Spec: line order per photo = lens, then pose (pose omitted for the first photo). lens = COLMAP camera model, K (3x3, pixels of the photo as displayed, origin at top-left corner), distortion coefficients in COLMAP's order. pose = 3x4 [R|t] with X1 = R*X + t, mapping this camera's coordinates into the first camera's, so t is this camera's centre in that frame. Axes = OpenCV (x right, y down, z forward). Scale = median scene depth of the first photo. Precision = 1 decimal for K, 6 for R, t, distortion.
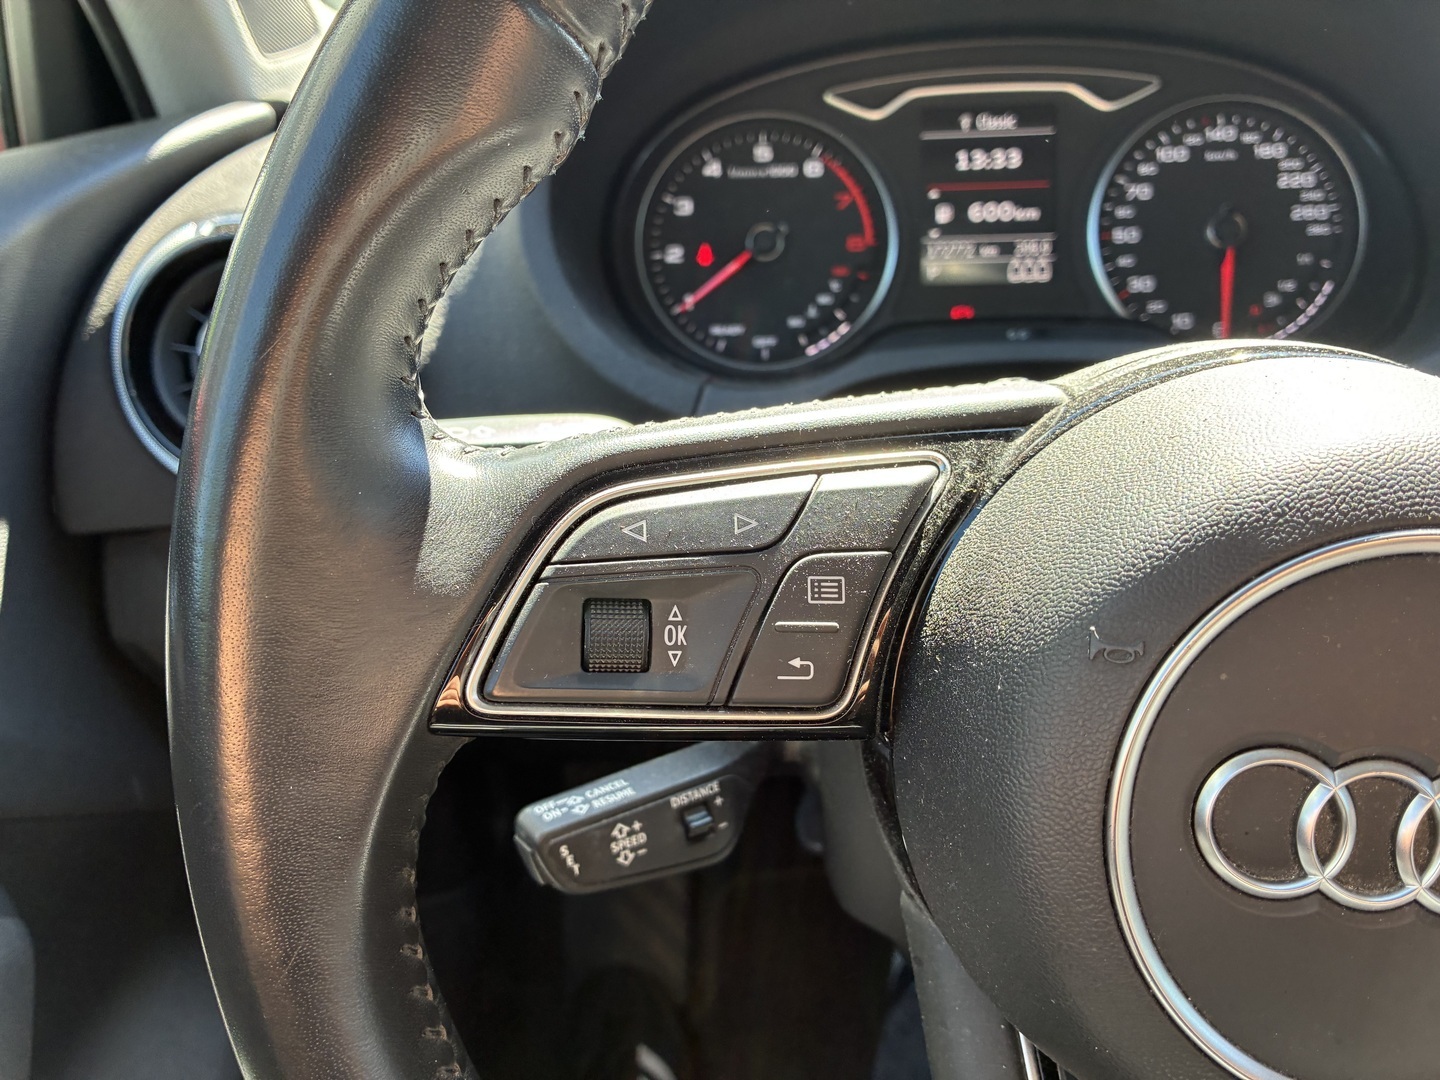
lens RADIAL K [[1084.5, 0, 720.0], [0, 1084.5, 540.0], [0, 0, 1]] dist [0.000815, -0.001593]
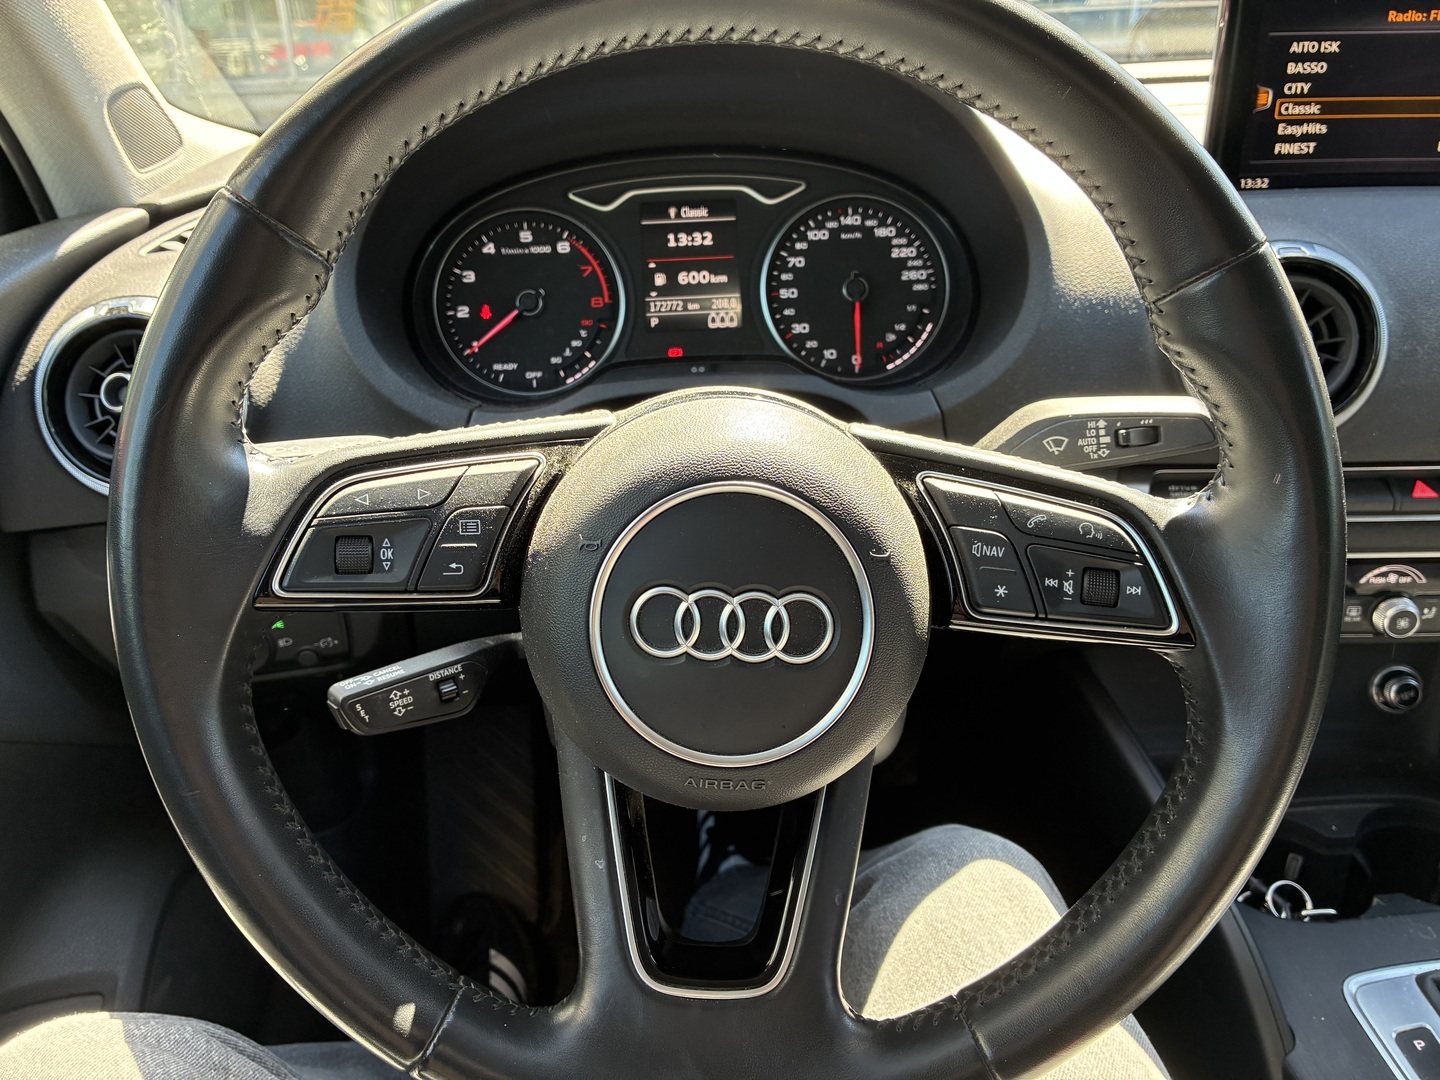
lens RADIAL K [[1067.3, 0, 720.0], [0, 1067.3, 540.0], [0, 0, 1]] dist [0.026537, -0.072445]
pose [[0.994541, -0.040840, 0.096018, 0.142962], [0.041210, 0.999149, -0.001869, 0.036455], [-0.095860, 0.005815, 0.995378, -0.365707]]
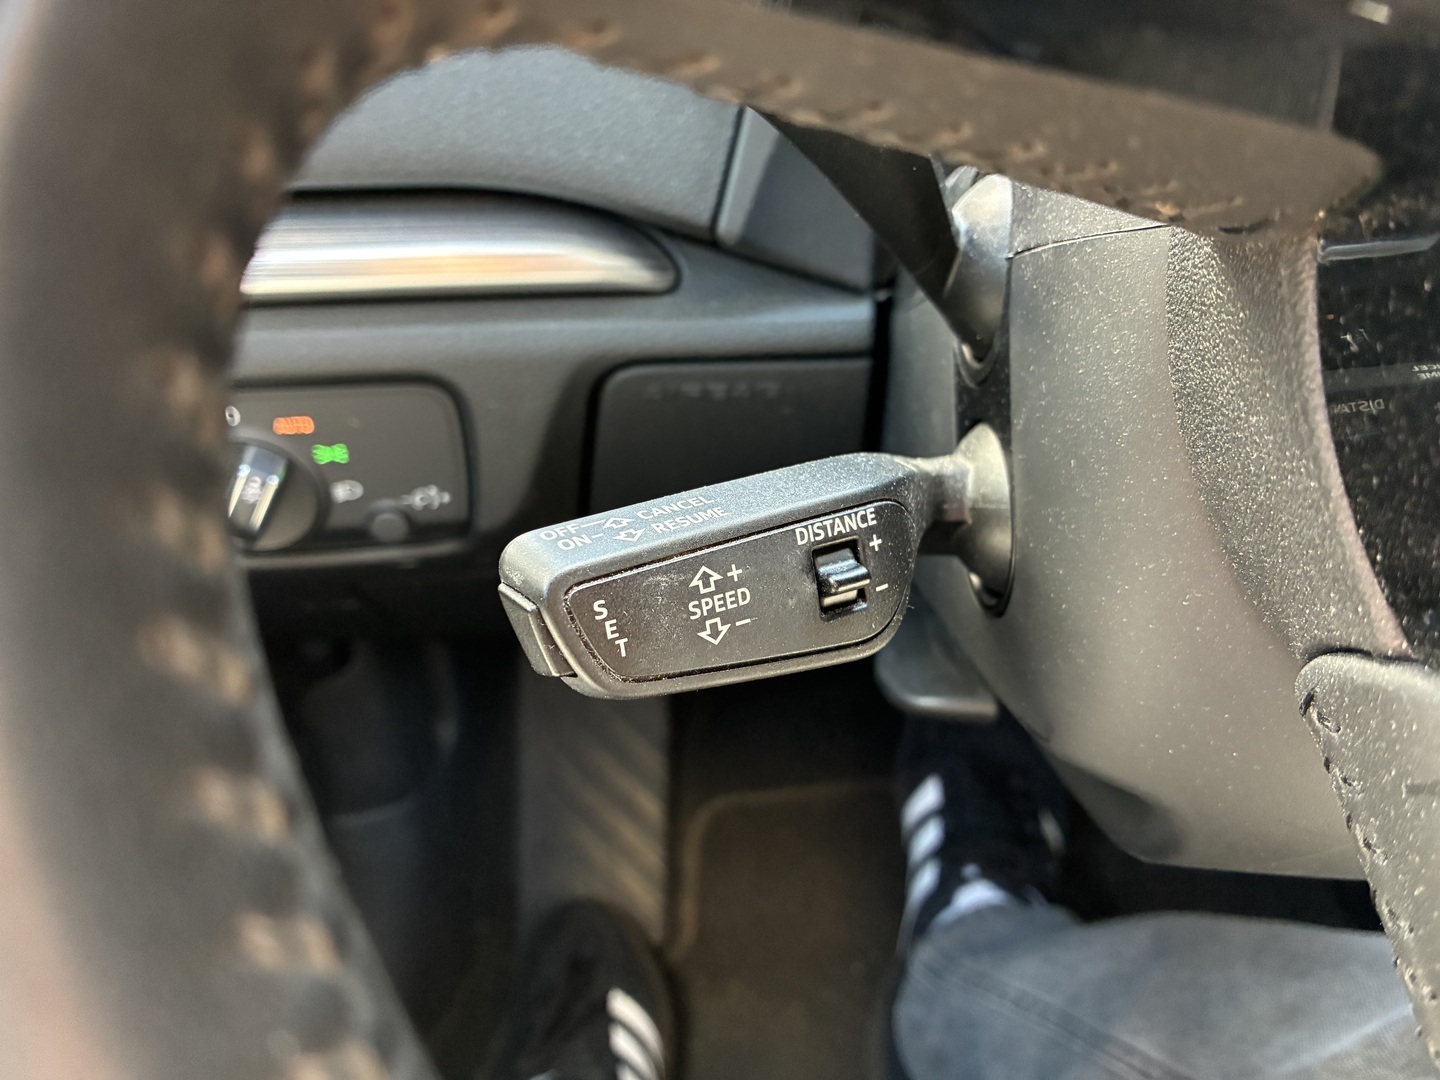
lens RADIAL K [[1094.5, 0, 720.0], [0, 1094.5, 540.0], [0, 0, 1]] dist [0.054075, 0.002904]
pose [[0.998665, 0.011523, 0.050344, -0.065450], [-0.013833, 0.998856, 0.045781, 0.132439], [-0.049759, -0.046416, 0.997682, 0.281079]]
